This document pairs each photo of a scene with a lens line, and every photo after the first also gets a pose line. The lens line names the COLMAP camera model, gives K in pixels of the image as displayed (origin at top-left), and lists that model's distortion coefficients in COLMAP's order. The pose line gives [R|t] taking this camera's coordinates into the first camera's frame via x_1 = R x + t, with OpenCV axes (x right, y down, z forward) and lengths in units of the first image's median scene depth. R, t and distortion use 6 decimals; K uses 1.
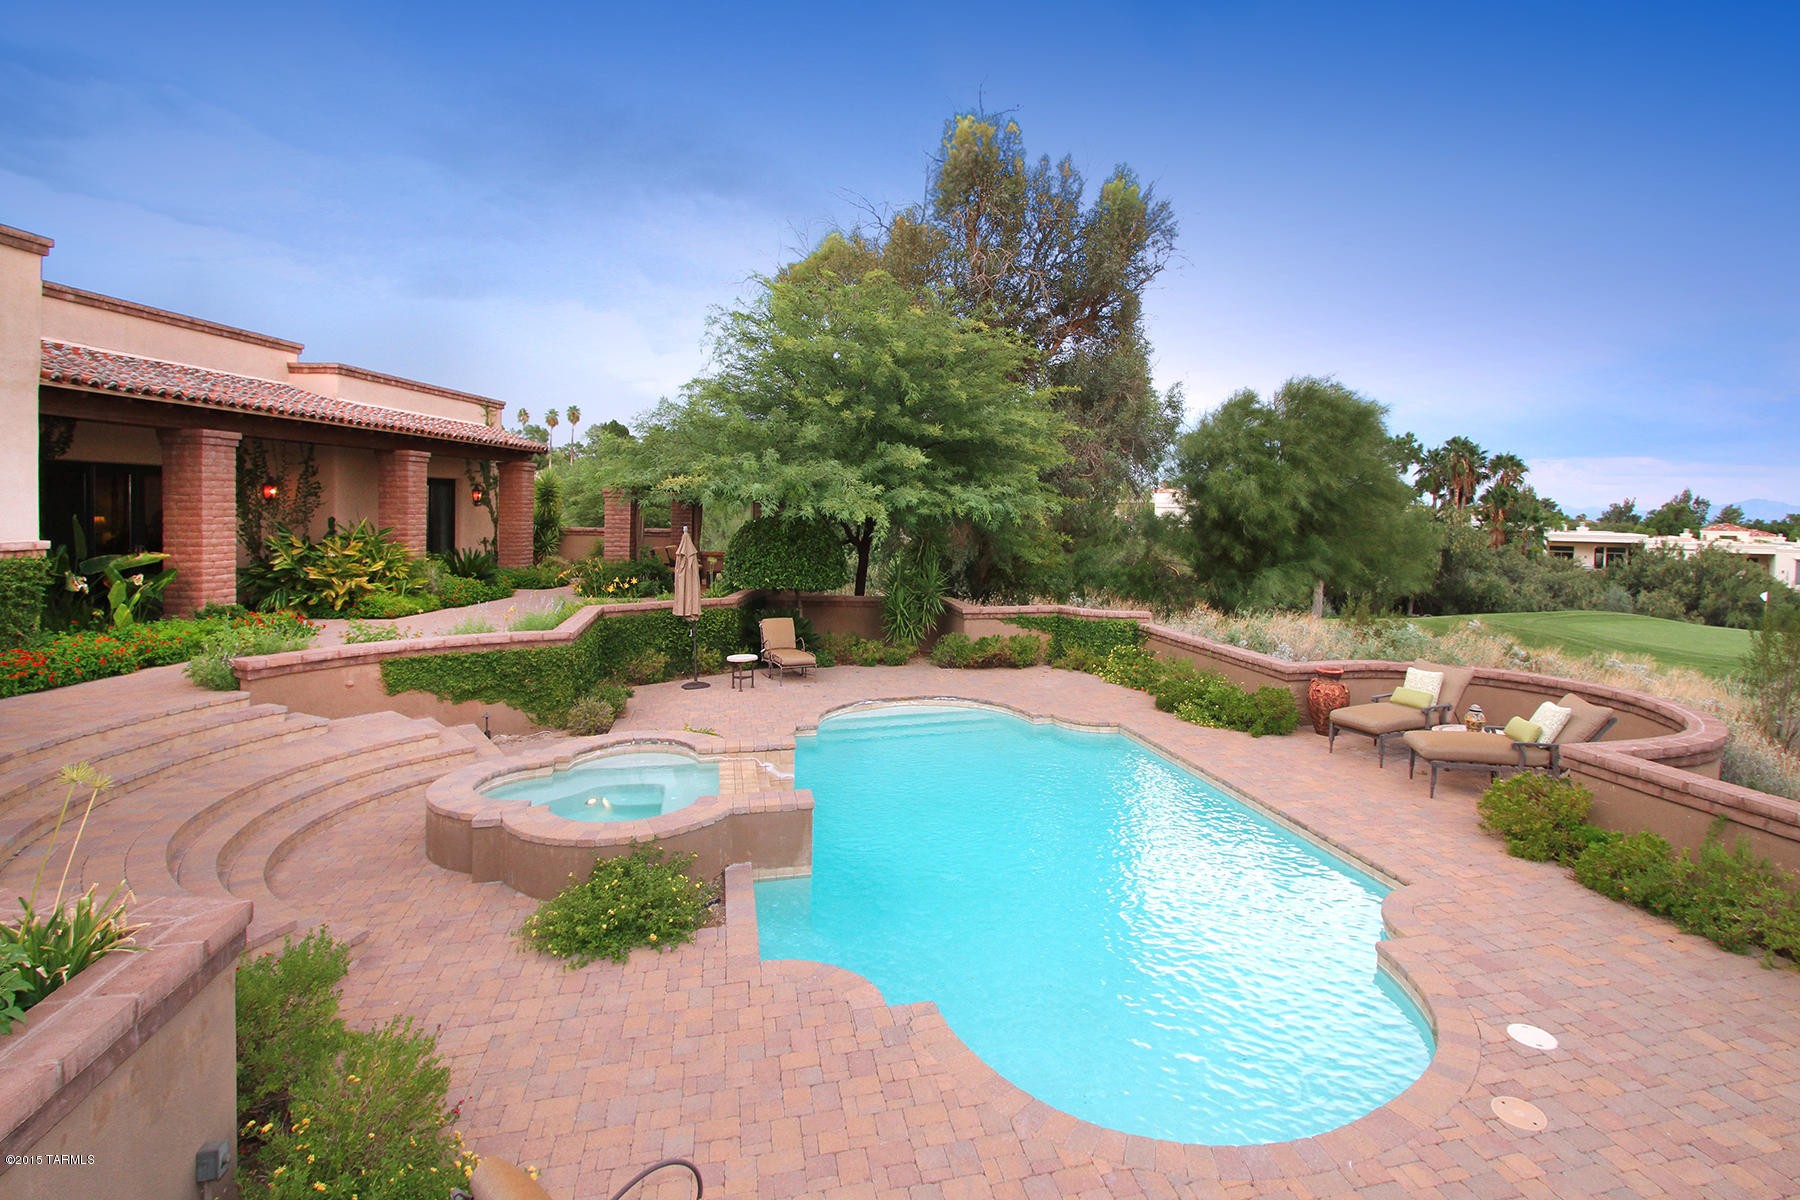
lens RADIAL K [[895.4, 0, 967.2], [0, 895.4, 584.0], [0, 0, 1]] dist [-0.012942, 0.002459]
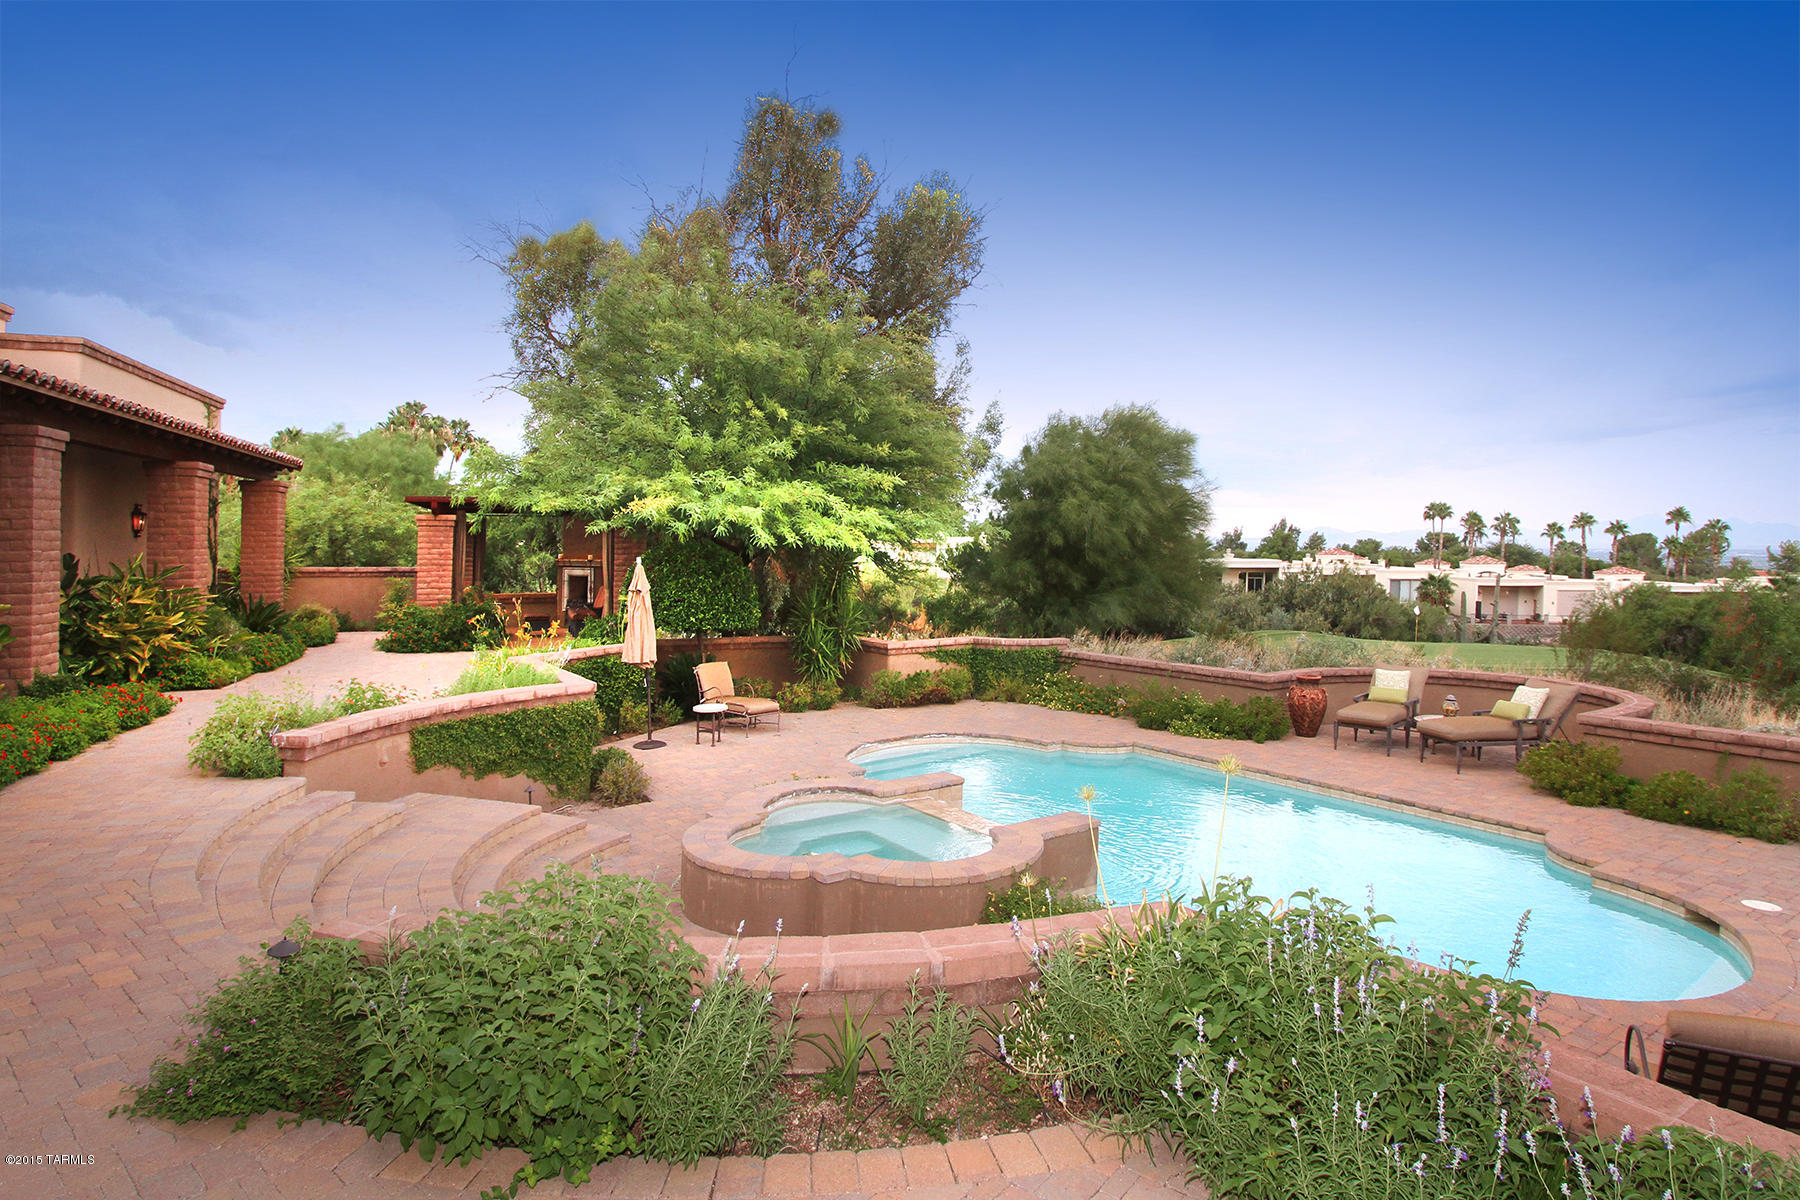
lens RADIAL K [[1032.3, 0, 906.5], [0, 1032.3, 615.2], [0, 0, 1]] dist [-0.020546, 0.006967]
pose [[0.931451, -0.035416, 0.362140, -0.397656], [0.040724, 0.999146, -0.007033, 0.007141], [-0.361582, 0.021299, 0.932097, 0.000336]]
